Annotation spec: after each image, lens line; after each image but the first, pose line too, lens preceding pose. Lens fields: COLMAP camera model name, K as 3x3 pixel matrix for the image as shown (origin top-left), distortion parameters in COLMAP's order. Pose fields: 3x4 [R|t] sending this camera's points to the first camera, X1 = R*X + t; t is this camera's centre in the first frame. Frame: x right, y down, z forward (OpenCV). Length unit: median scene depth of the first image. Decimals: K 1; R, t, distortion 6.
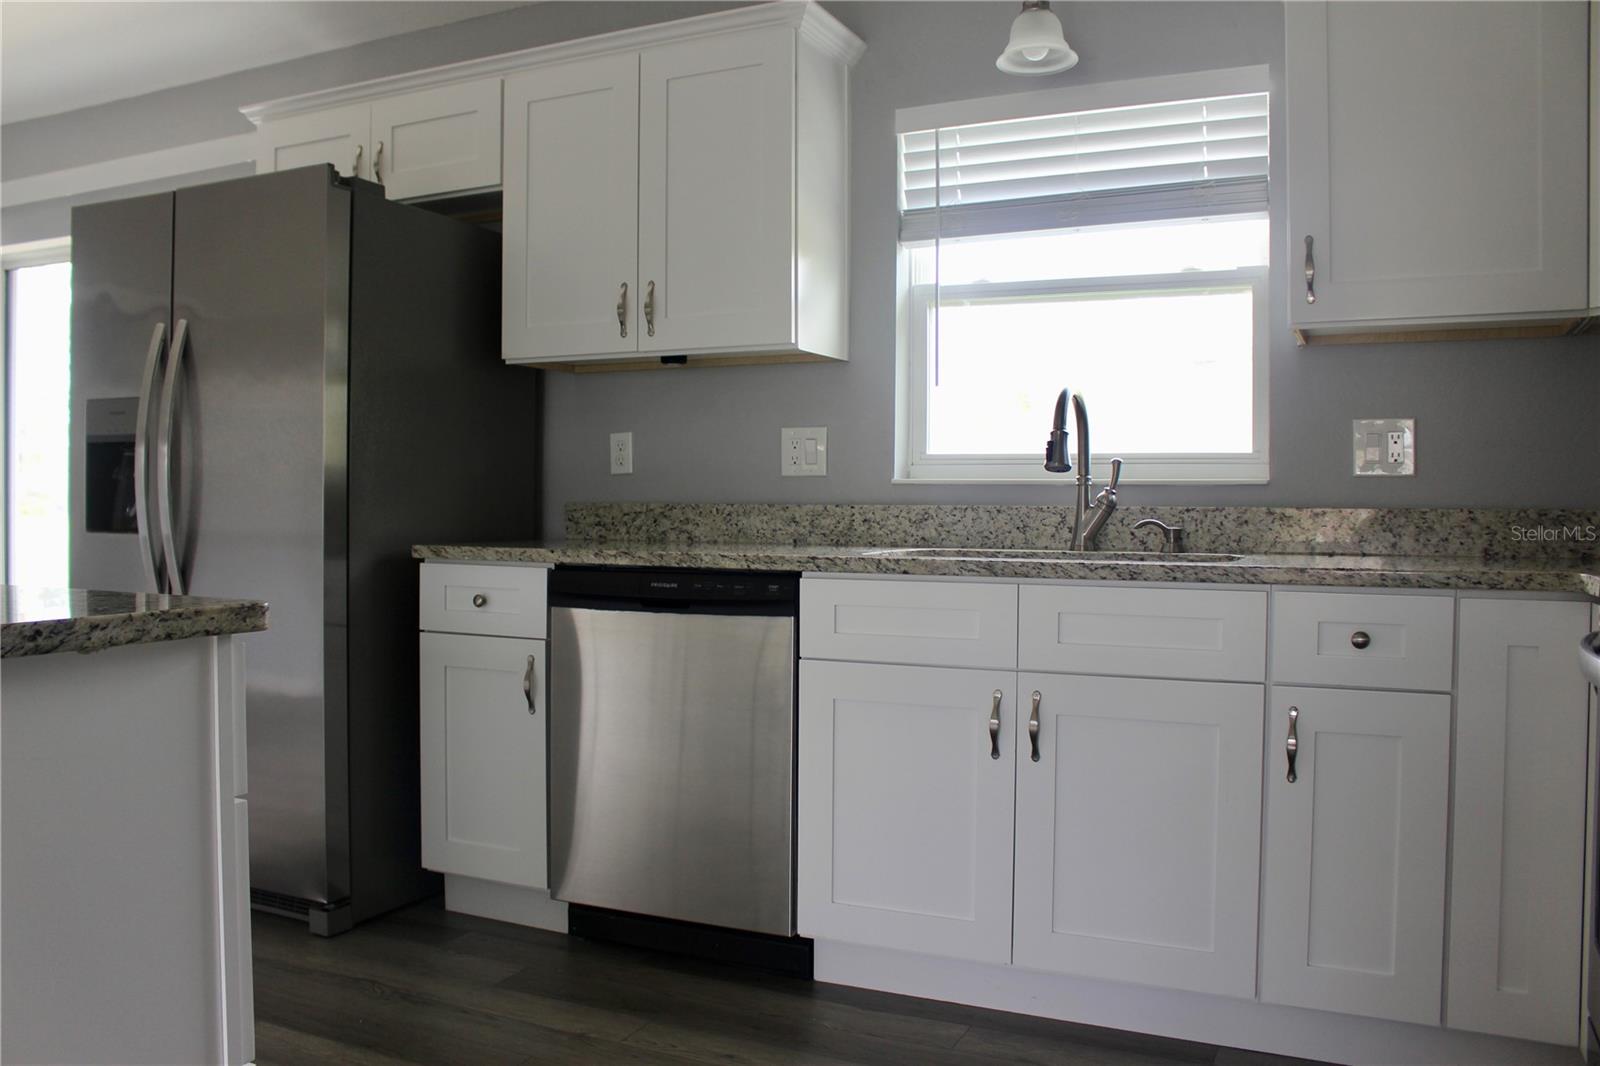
lens RADIAL K [[1325.2, 0, 793.8], [0, 1325.2, 527.2], [0, 0, 1]] dist [-0.153322, 0.123468]
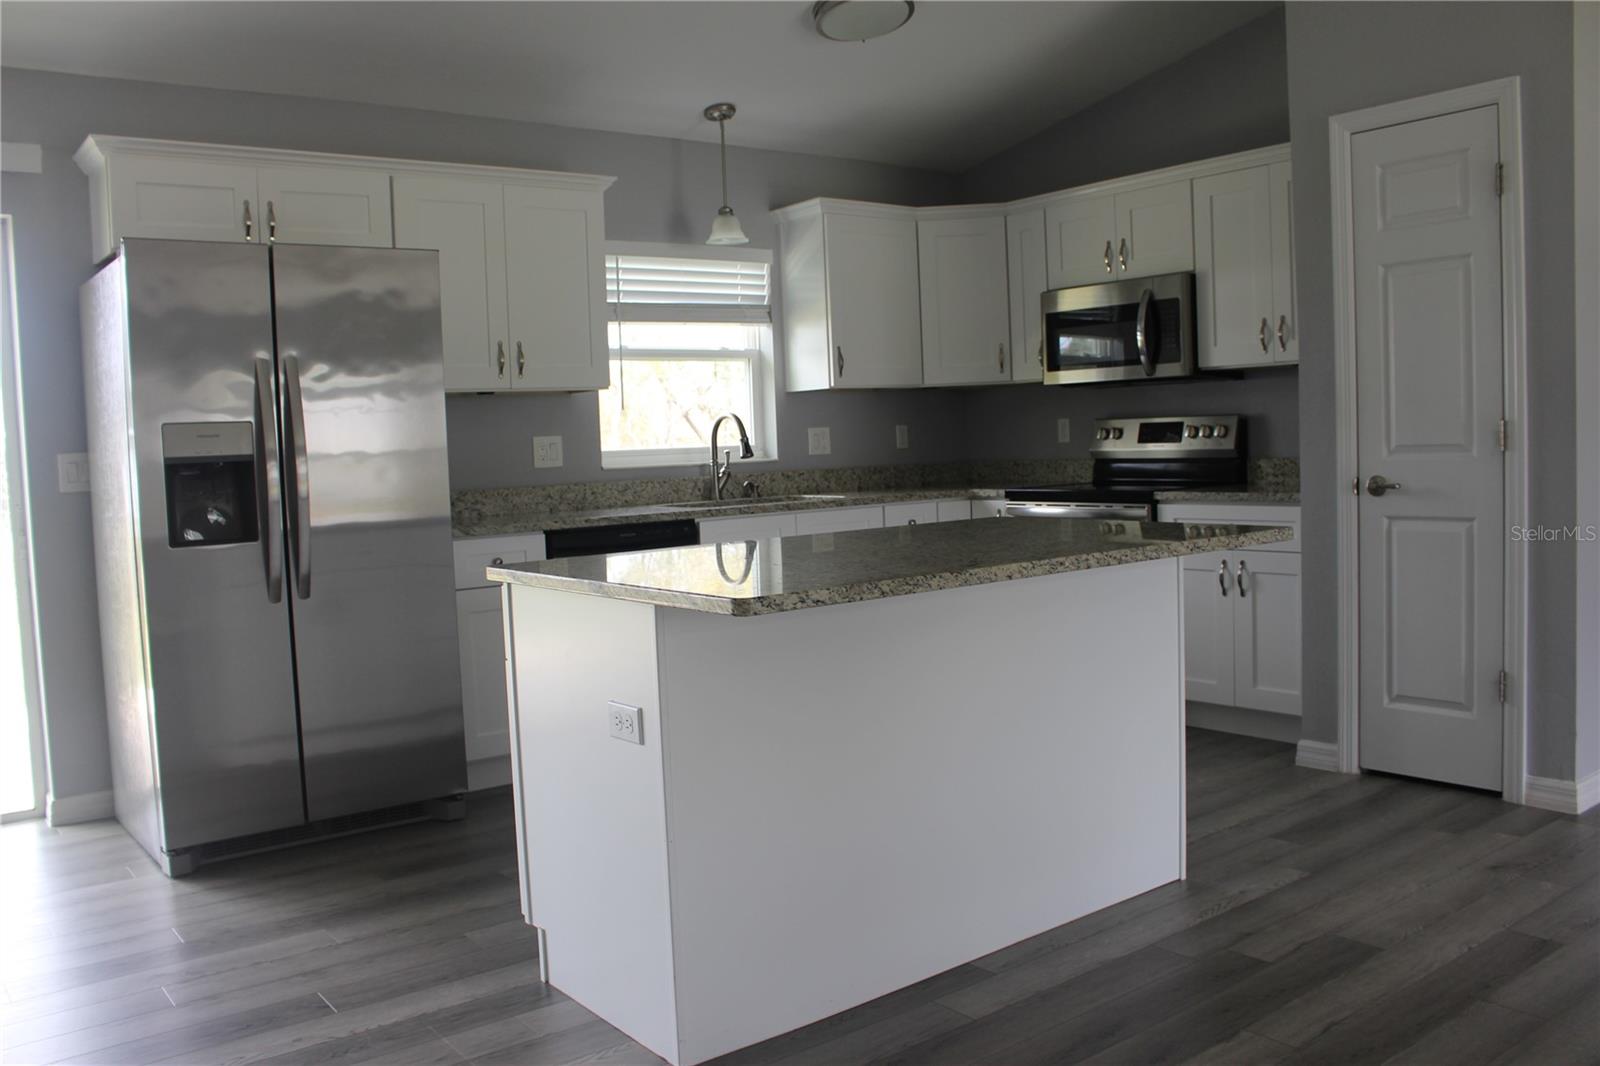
lens RADIAL K [[1325.2, 0, 777.7], [0, 1325.2, 534.1], [0, 0, 1]] dist [-0.153322, 0.123468]
pose [[0.465337, -0.085180, 0.881025, -1.344114], [0.058335, 0.996146, 0.065499, -0.050456], [-0.883209, 0.020916, 0.468513, 0.042549]]
